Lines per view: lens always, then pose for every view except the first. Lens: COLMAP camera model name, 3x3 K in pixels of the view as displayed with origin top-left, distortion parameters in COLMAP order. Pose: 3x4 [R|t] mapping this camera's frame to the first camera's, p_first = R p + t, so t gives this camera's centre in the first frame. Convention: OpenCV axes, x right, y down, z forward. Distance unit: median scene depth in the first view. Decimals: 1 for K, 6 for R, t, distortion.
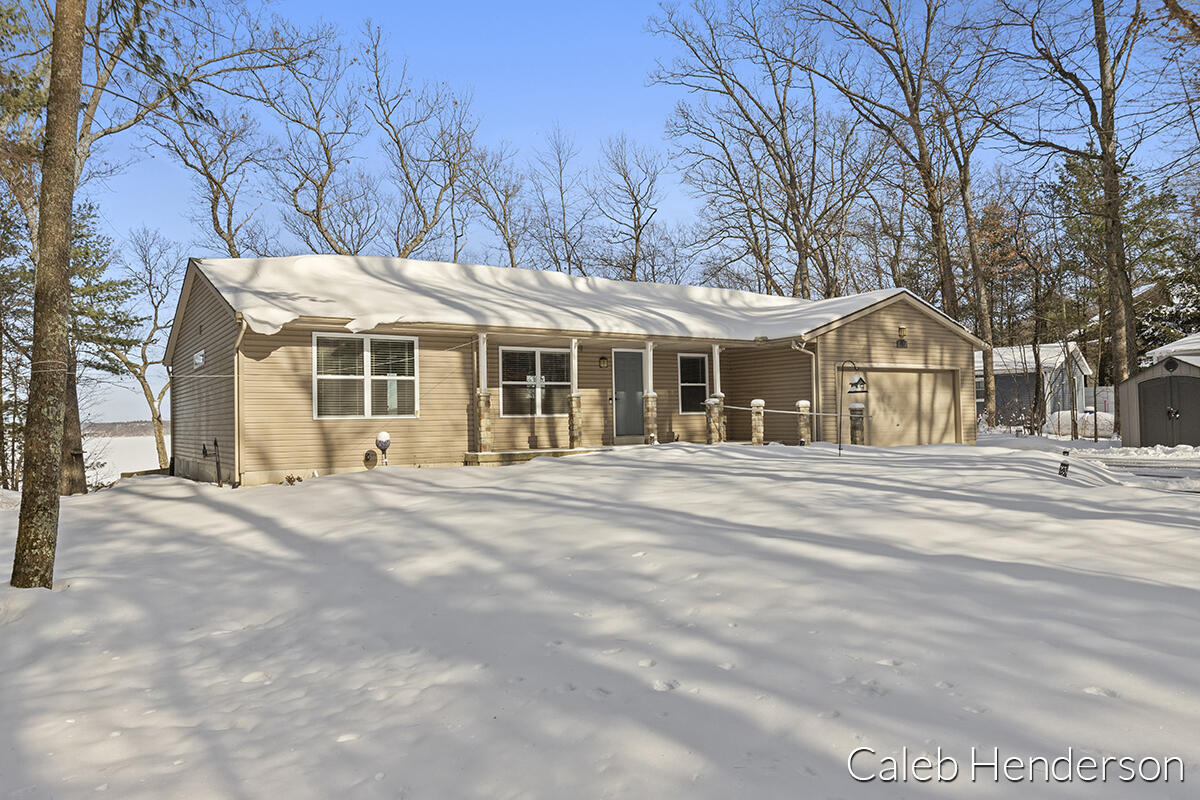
lens RADIAL K [[797.4, 0, 600.0], [0, 797.4, 400.0], [0, 0, 1]] dist [-0.001169, -0.000295]
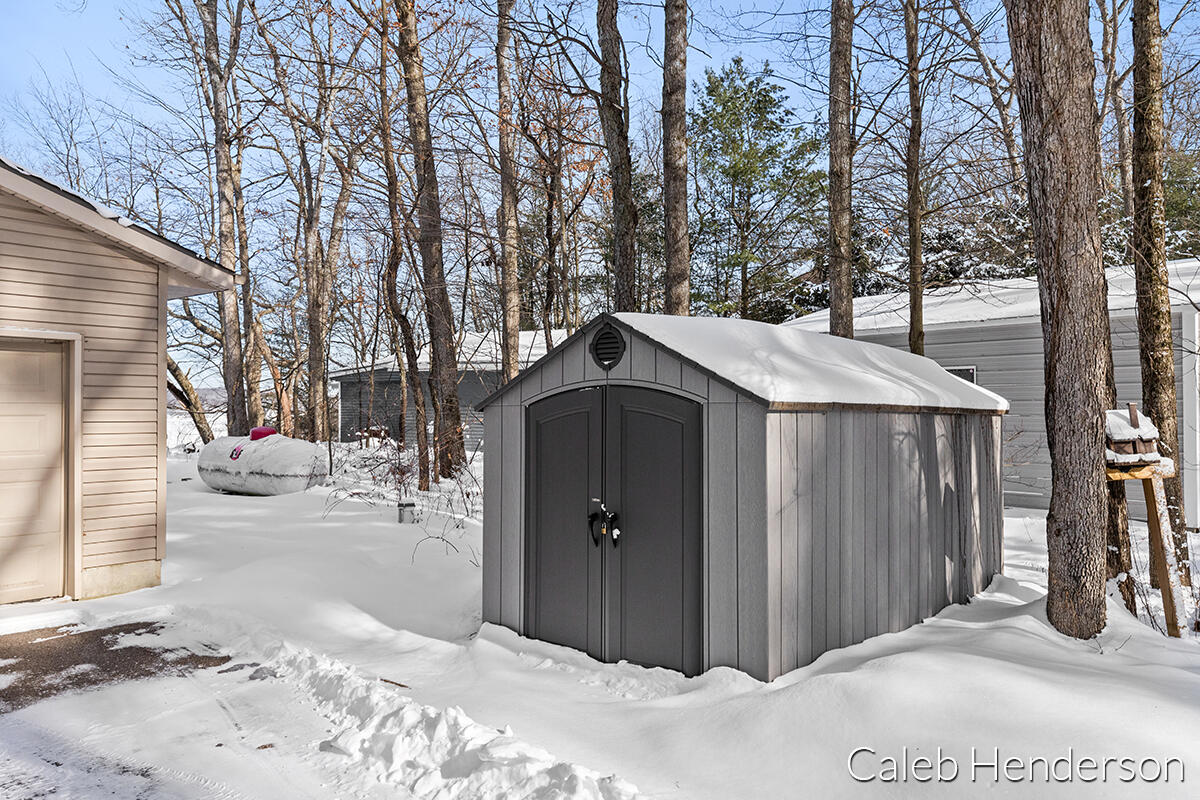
lens RADIAL K [[862.3, 0, 600.0], [0, 862.3, 400.0], [0, 0, 1]] dist [0.000836, 0.000588]
pose [[0.946734, 0.023556, 0.321153, 0.645598], [-0.025709, 0.999666, 0.002465, -0.026841], [-0.320988, -0.010590, 0.947024, 0.749396]]
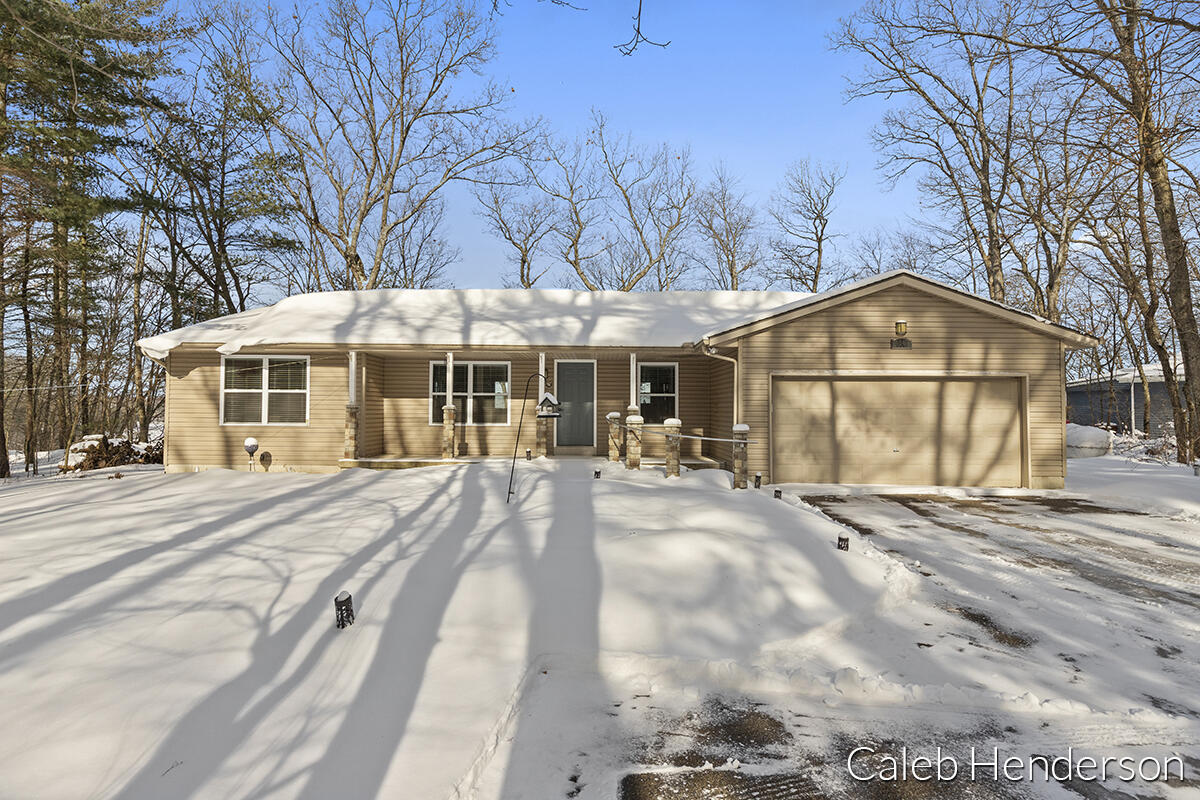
lens RADIAL K [[583.2, 0, 600.0], [0, 583.2, 400.0], [0, 0, 1]] dist [0.002386, 0.000560]
pose [[0.845318, 0.012828, -0.534110, 0.471530], [-0.008039, 0.999904, 0.011292, -0.022452], [0.534204, -0.005252, 0.845340, 0.410646]]
